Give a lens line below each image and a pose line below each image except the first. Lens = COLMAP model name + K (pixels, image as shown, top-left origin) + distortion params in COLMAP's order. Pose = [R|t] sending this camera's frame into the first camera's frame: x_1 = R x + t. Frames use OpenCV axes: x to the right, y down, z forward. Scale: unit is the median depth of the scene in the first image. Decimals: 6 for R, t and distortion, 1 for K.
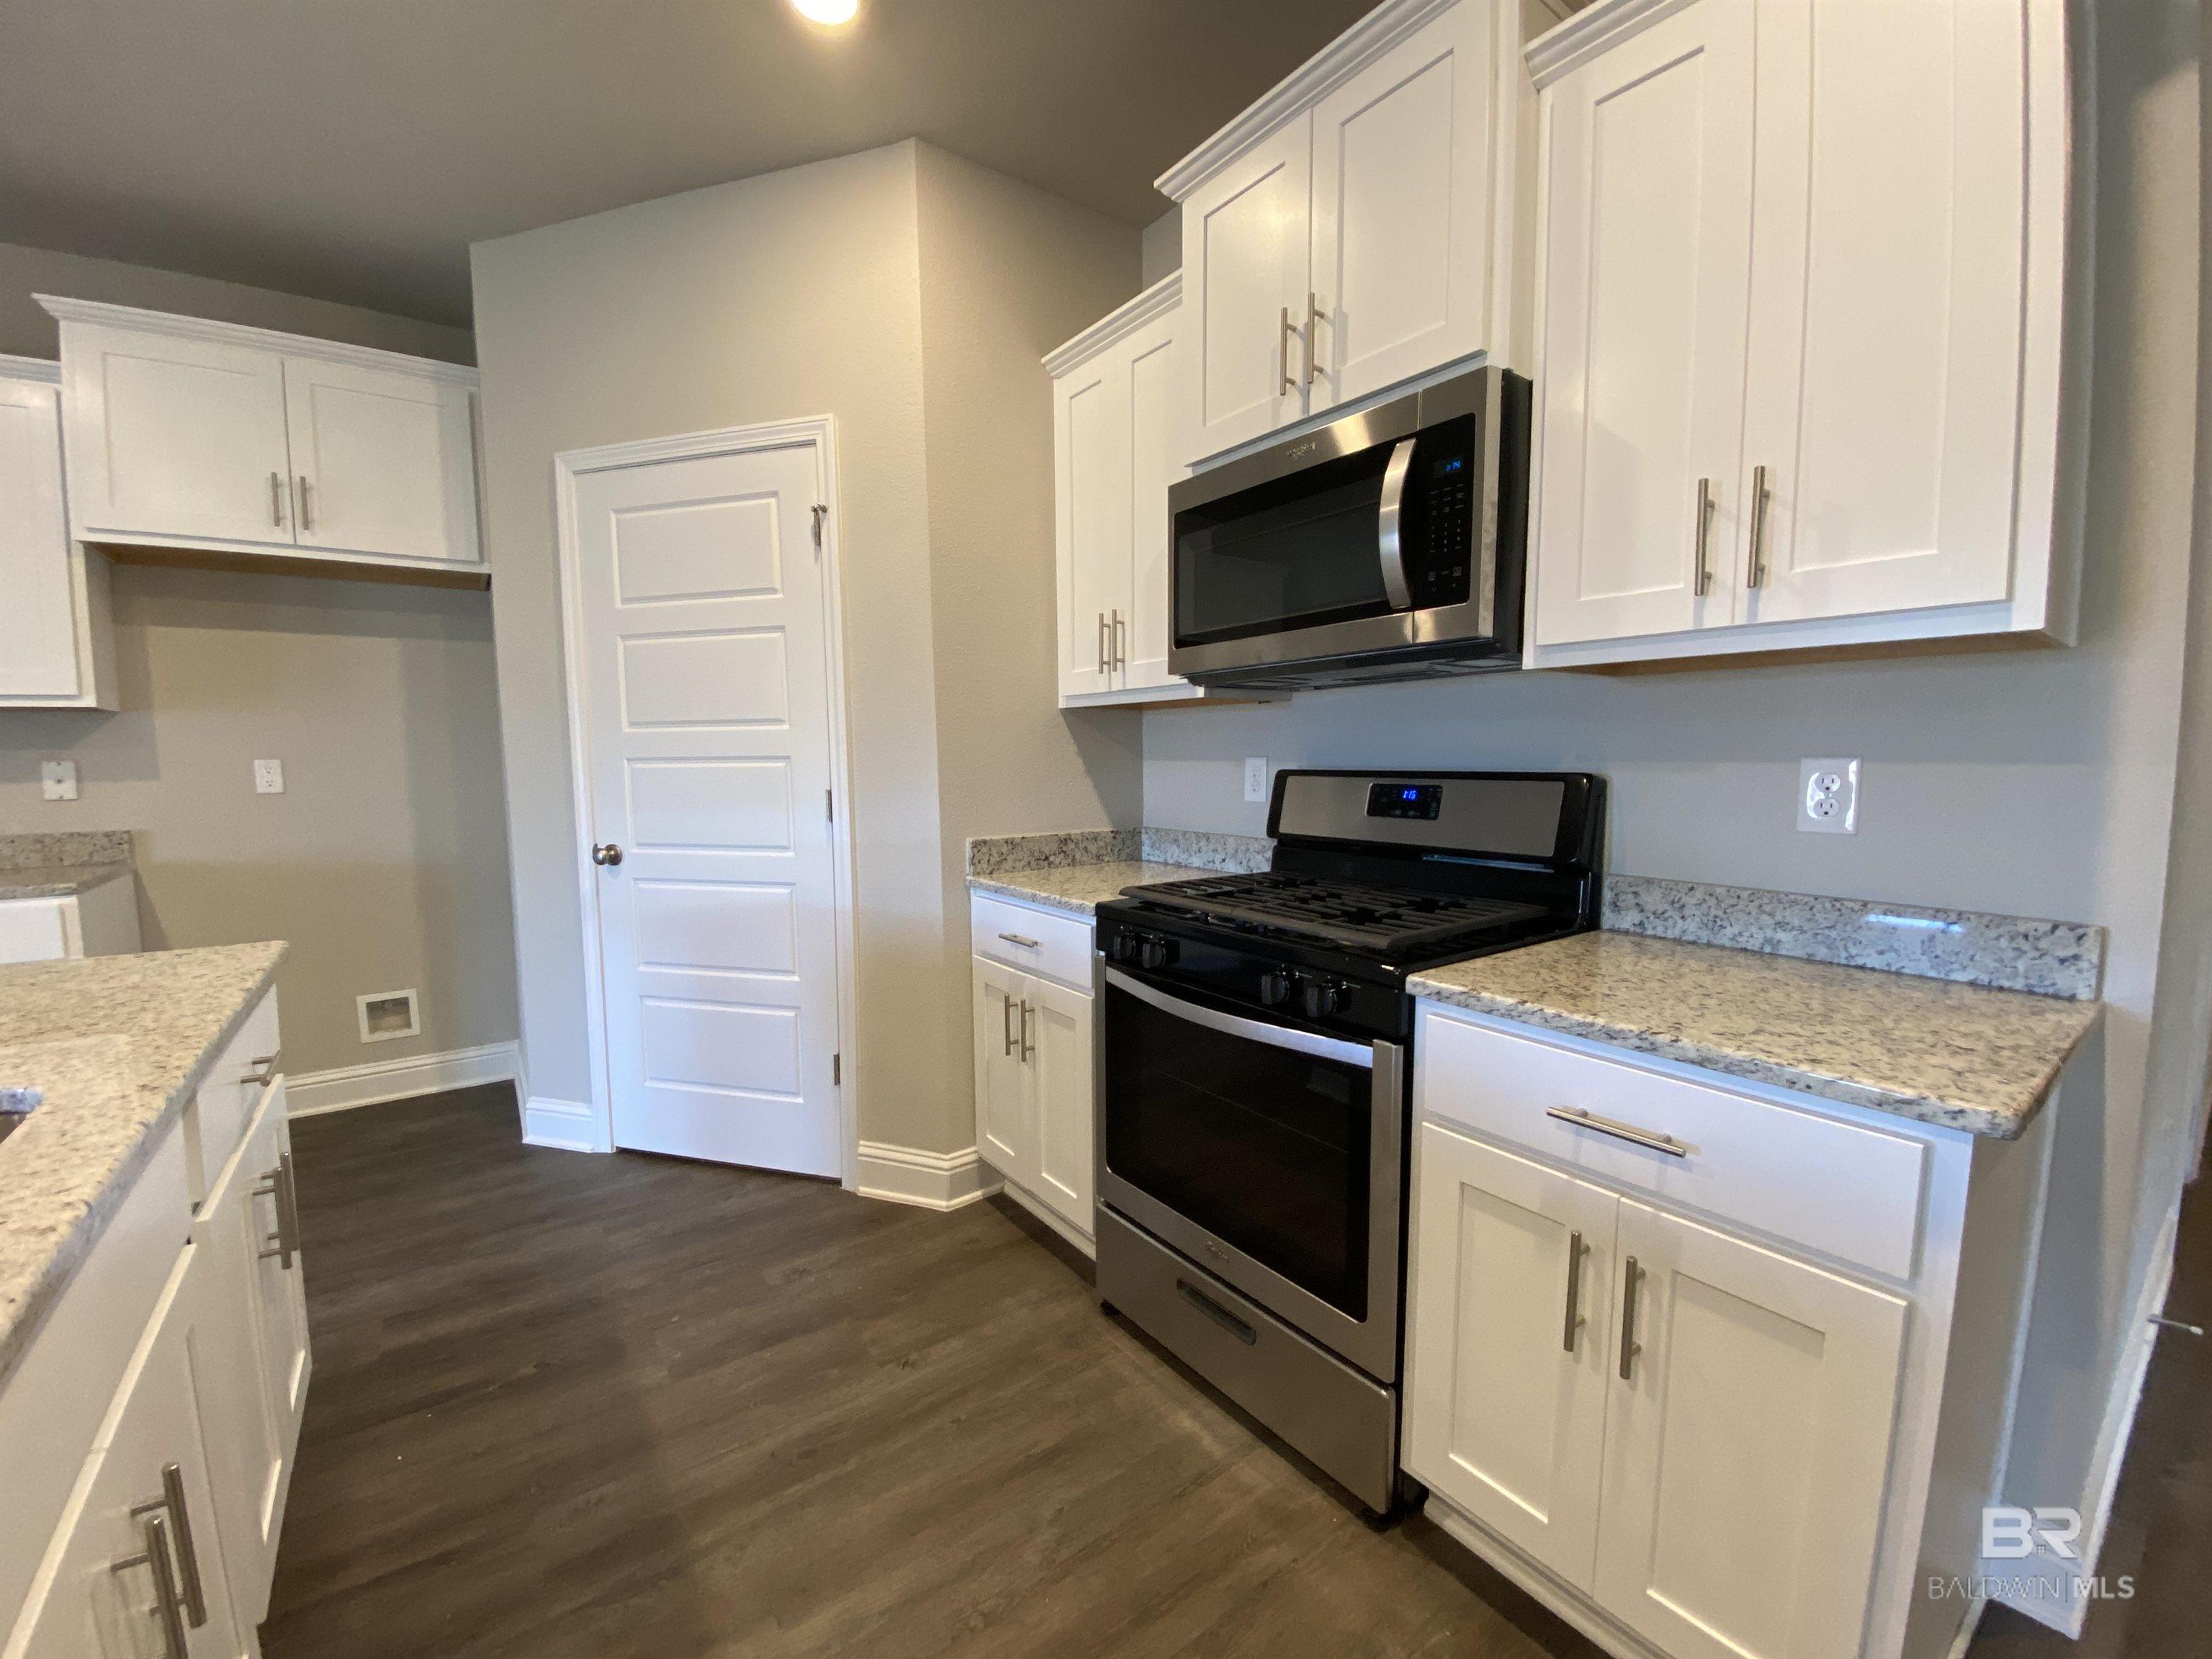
lens RADIAL K [[898.8, 0, 1092.5], [0, 898.8, 837.9], [0, 0, 1]] dist [0.000156, -0.003786]
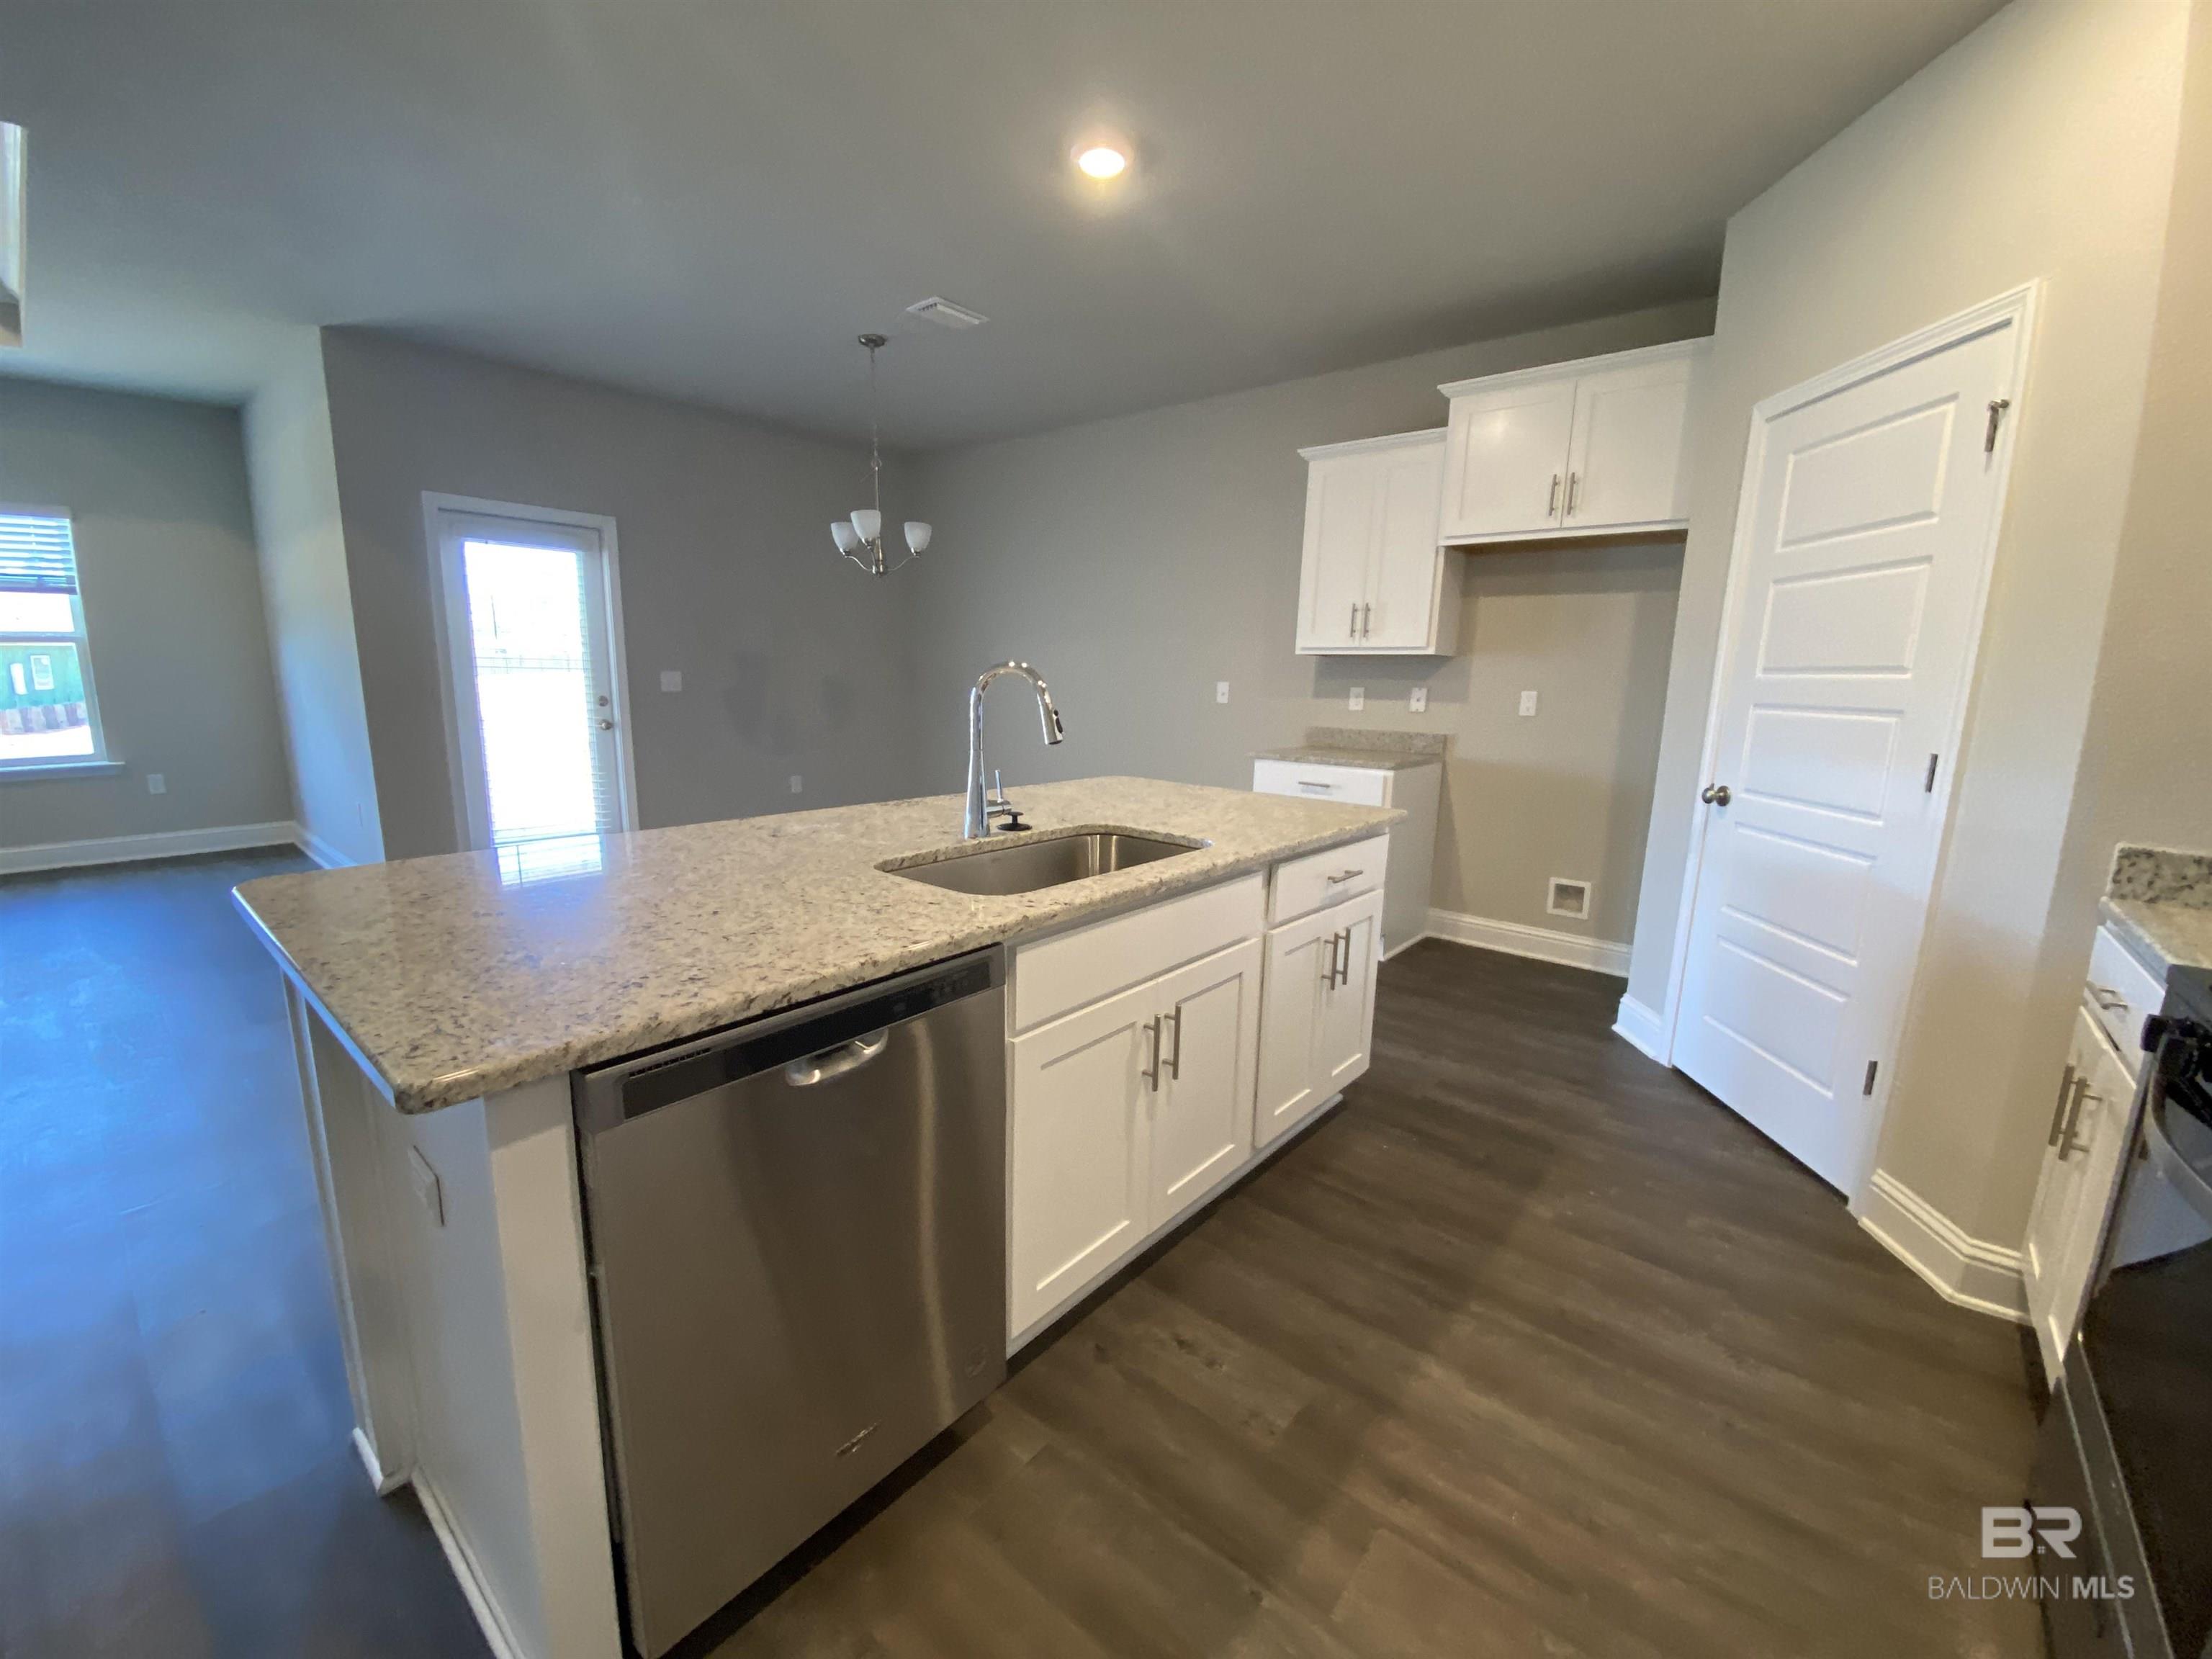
lens RADIAL K [[898.8, 0, 1091.0], [0, 898.8, 831.2], [0, 0, 1]] dist [0.000156, -0.003786]
pose [[0.229113, 0.184820, -0.955693, 0.311706], [-0.111469, 0.980332, 0.162862, -0.030773], [0.966996, 0.069216, 0.245209, 0.044150]]
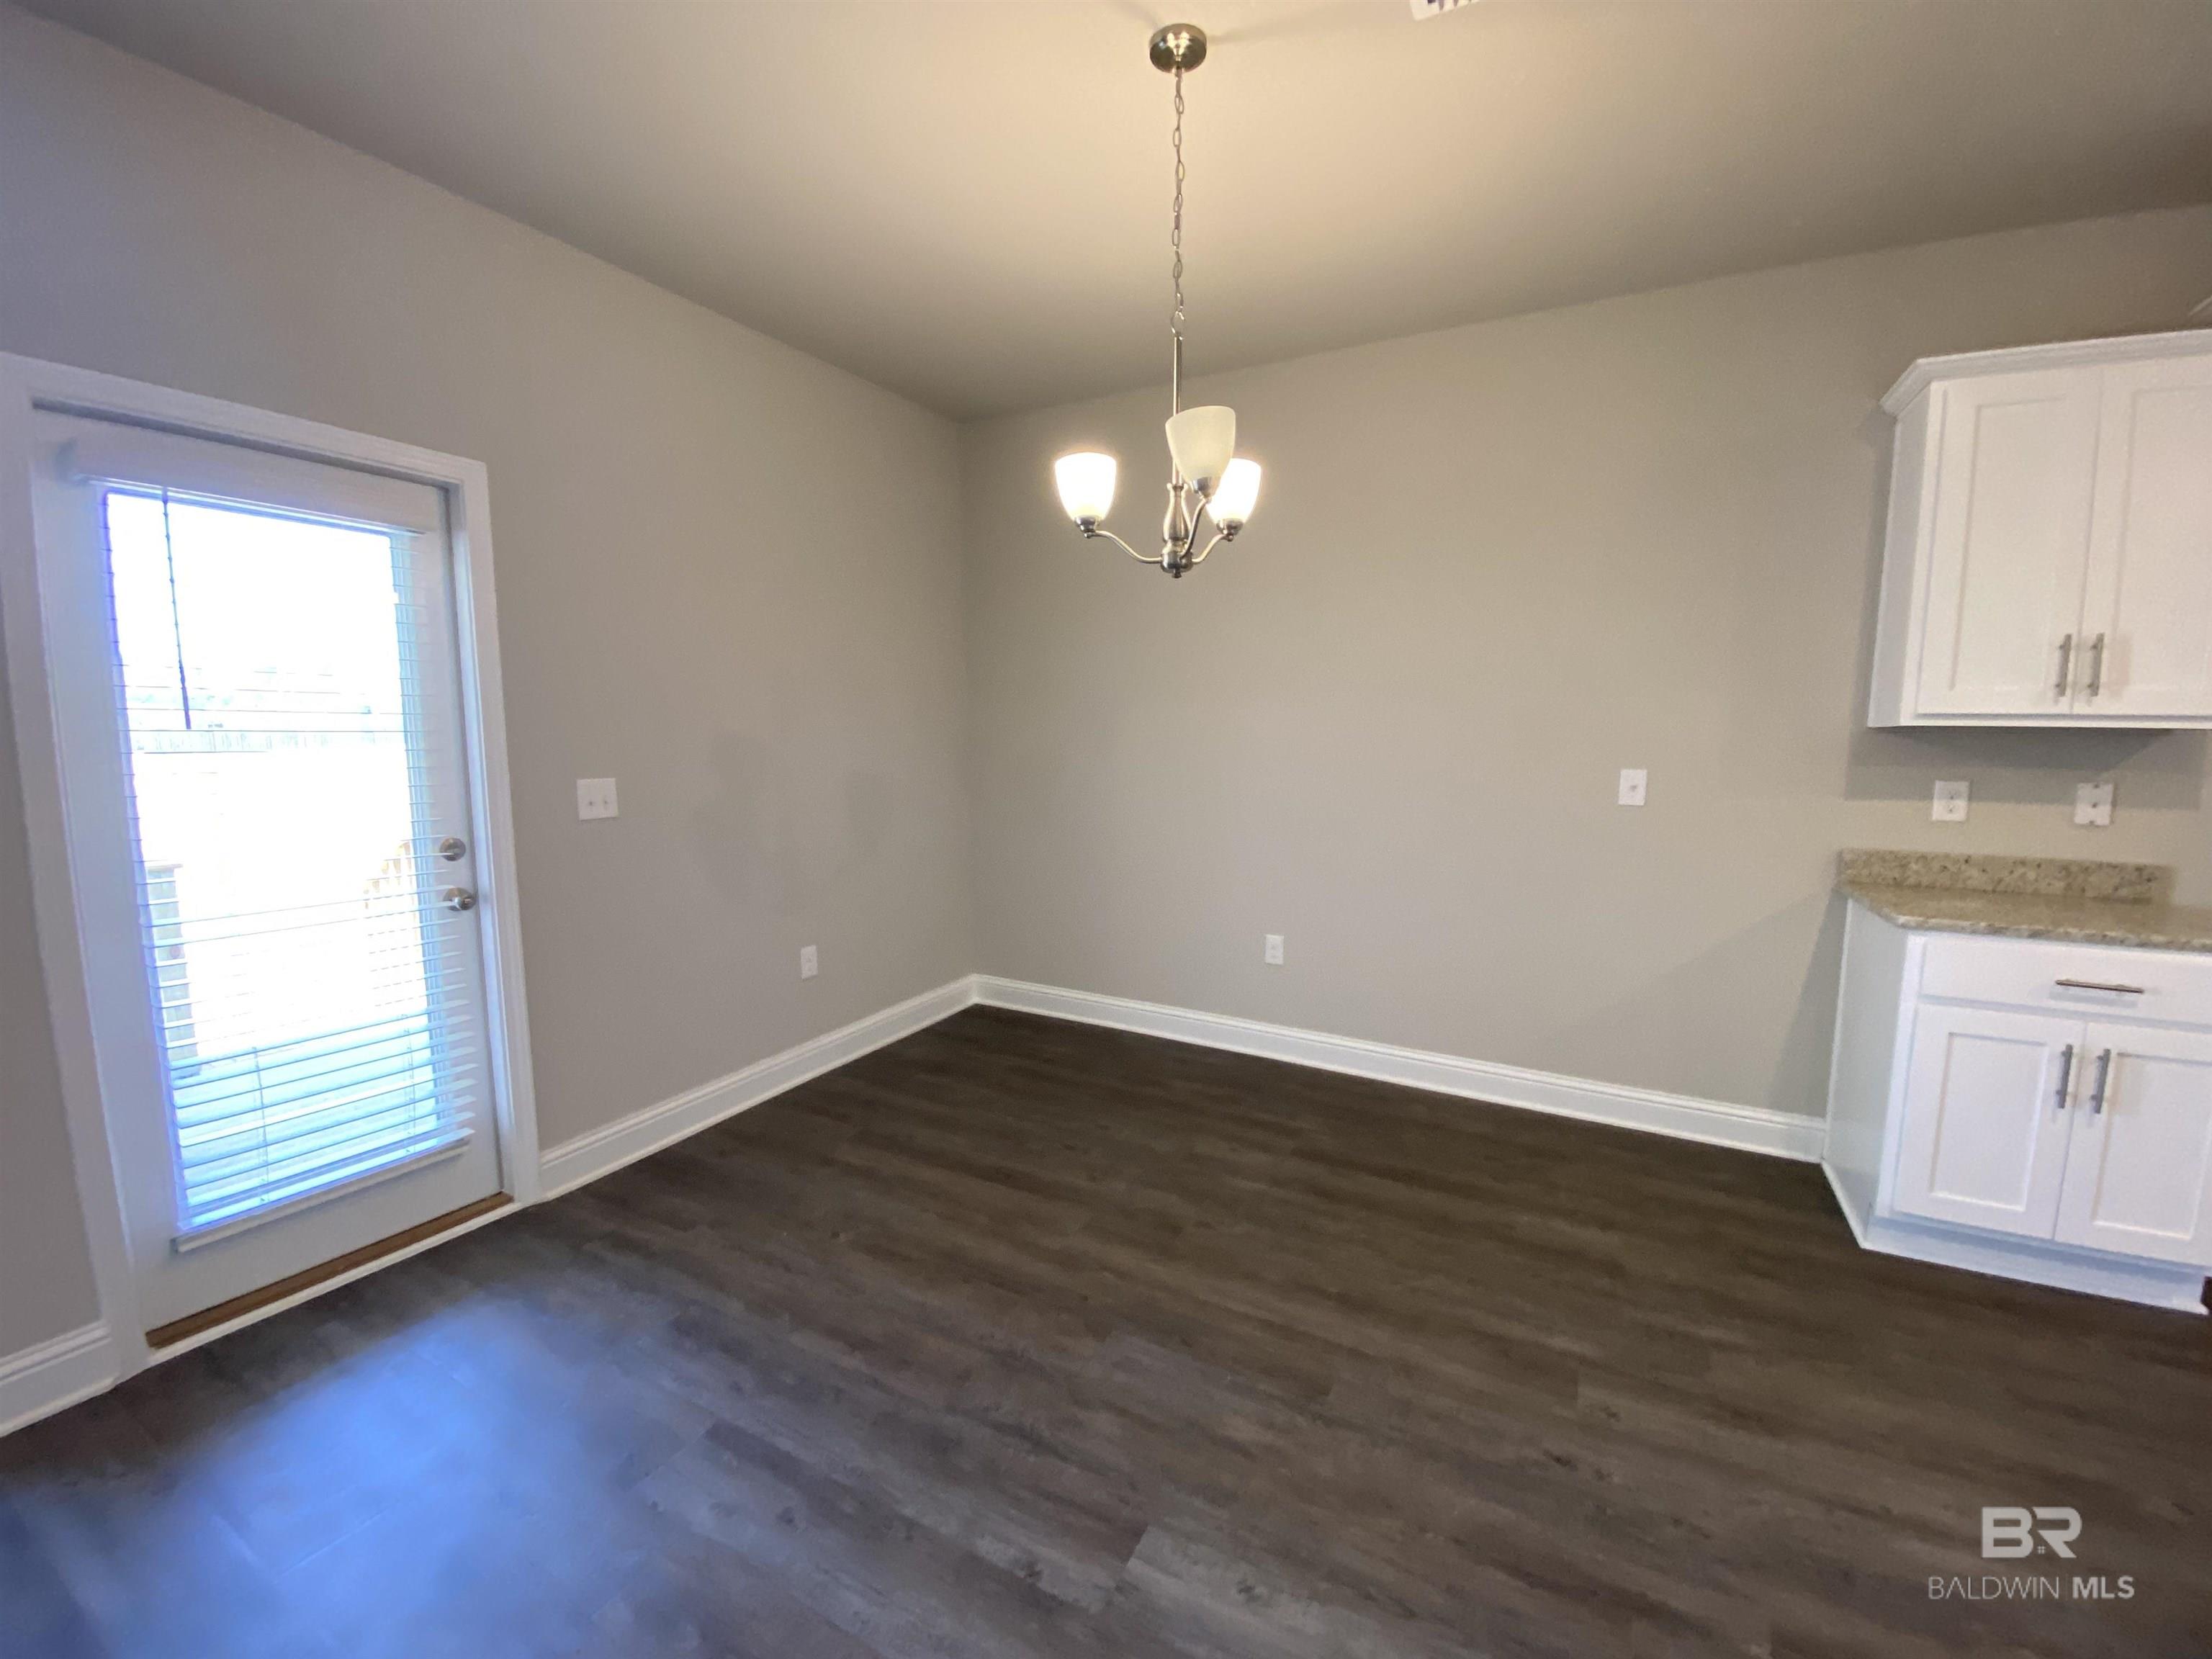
lens RADIAL K [[898.8, 0, 1078.9], [0, 898.8, 832.4], [0, 0, 1]] dist [0.000156, -0.003786]
pose [[0.429068, 0.121801, -0.895023, -0.789321], [-0.091962, 0.991609, 0.090859, -0.023487], [0.898579, 0.043324, 0.436668, -0.351234]]
